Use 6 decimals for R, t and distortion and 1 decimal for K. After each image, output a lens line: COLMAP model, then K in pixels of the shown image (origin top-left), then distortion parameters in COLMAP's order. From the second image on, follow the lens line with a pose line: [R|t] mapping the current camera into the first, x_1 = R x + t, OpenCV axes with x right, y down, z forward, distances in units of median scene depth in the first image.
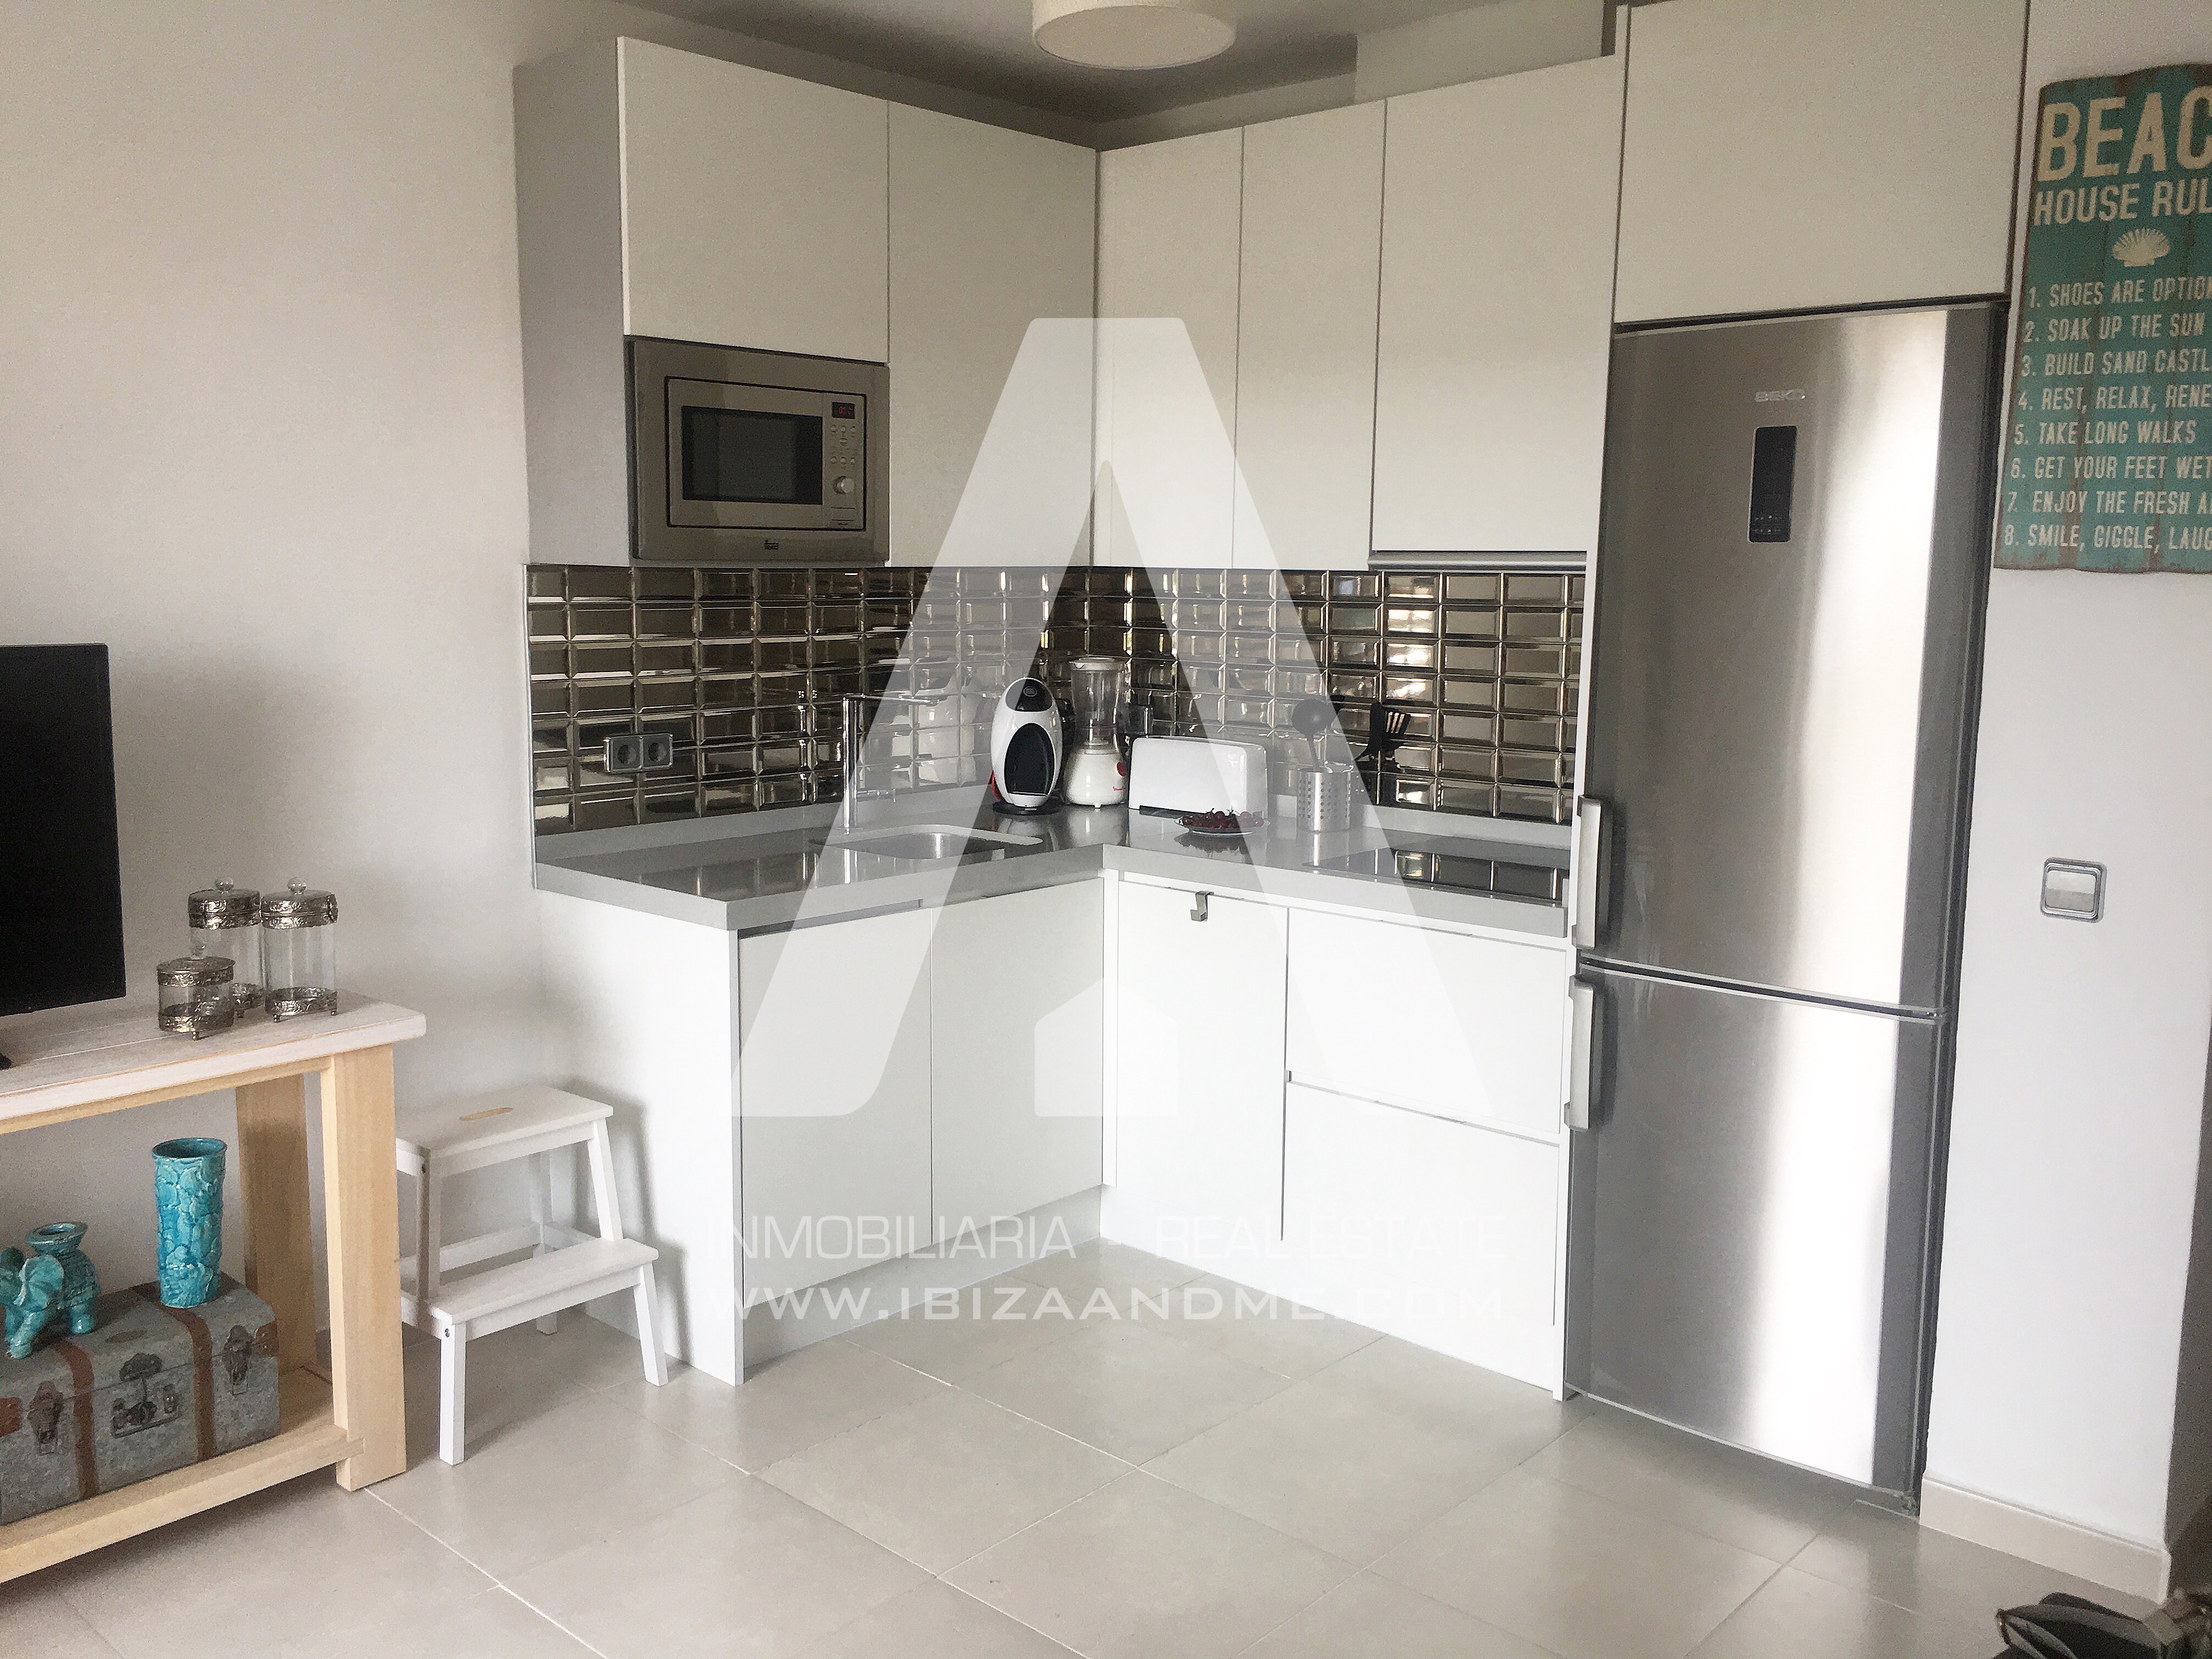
lens RADIAL K [[1886.0, 0, 1106.0], [0, 1886.0, 829.5], [0, 0, 1]] dist [0.053047, -0.081440]
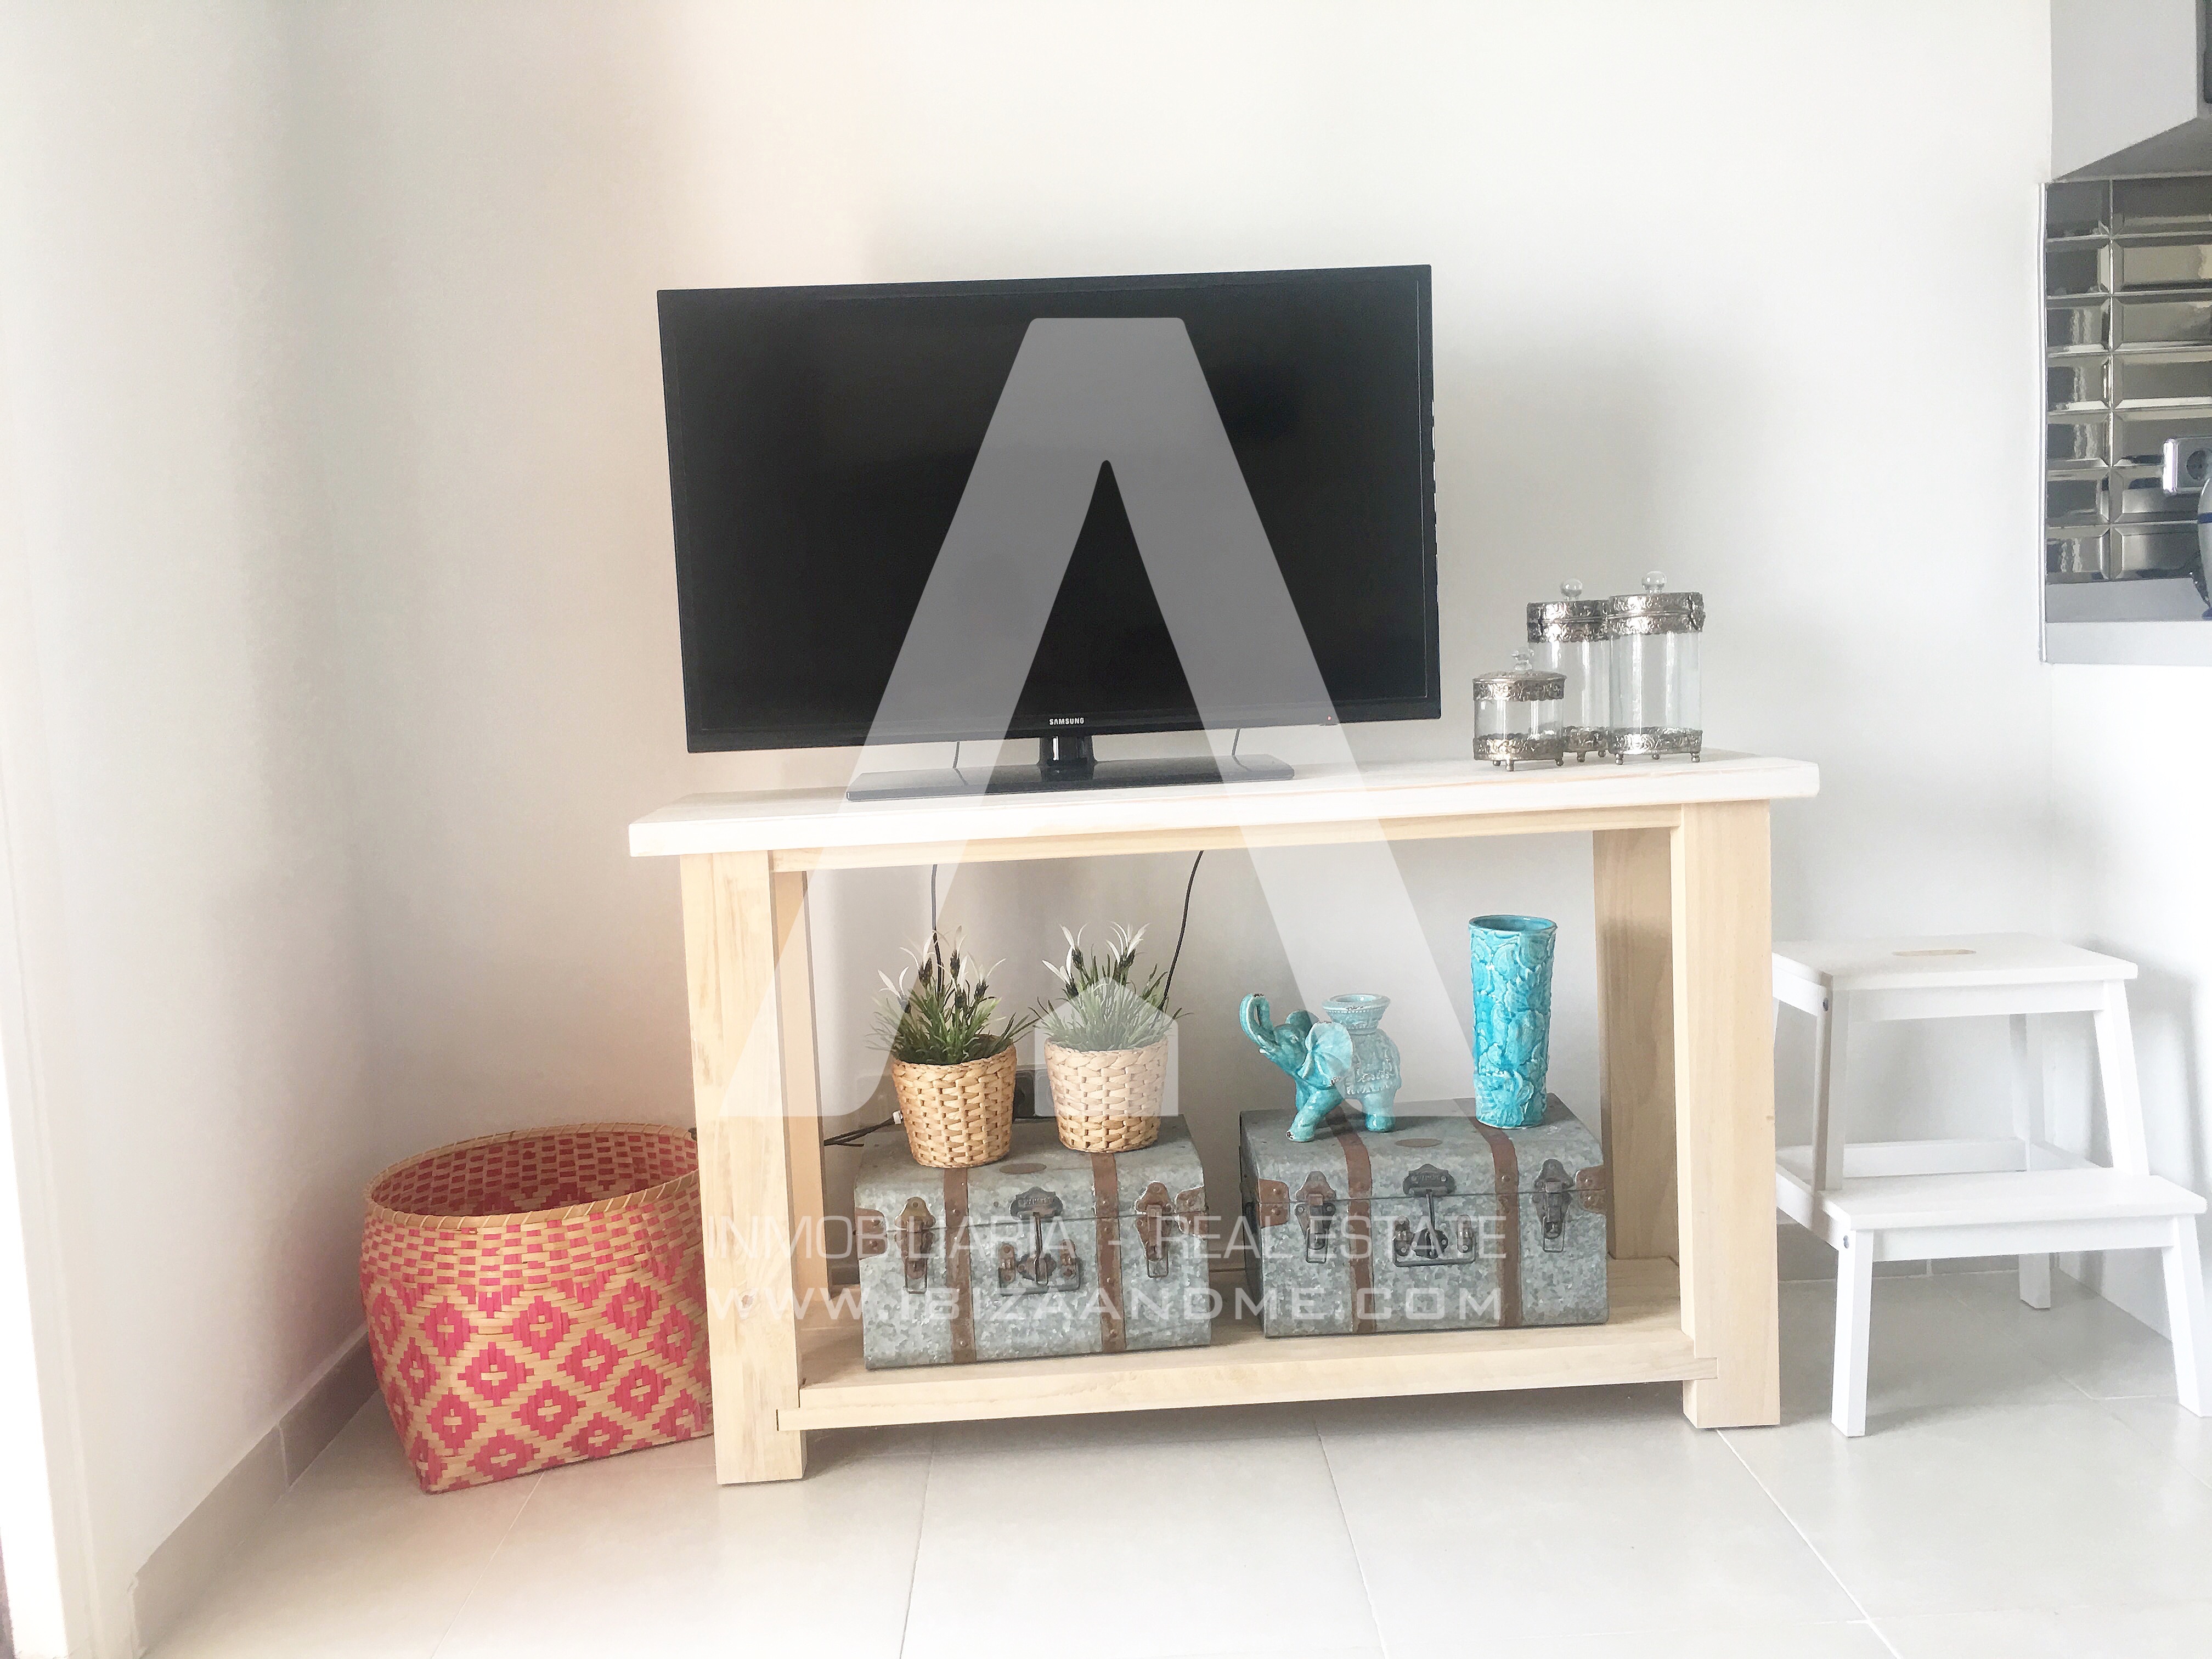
lens RADIAL K [[1886.0, 0, 1106.0], [0, 1886.0, 829.5], [0, 0, 1]] dist [0.053047, -0.081440]
pose [[0.678073, 0.023168, -0.734629, -0.028810], [-0.046426, 0.998857, -0.011351, 0.153573], [0.733527, 0.041803, 0.678374, 0.370681]]
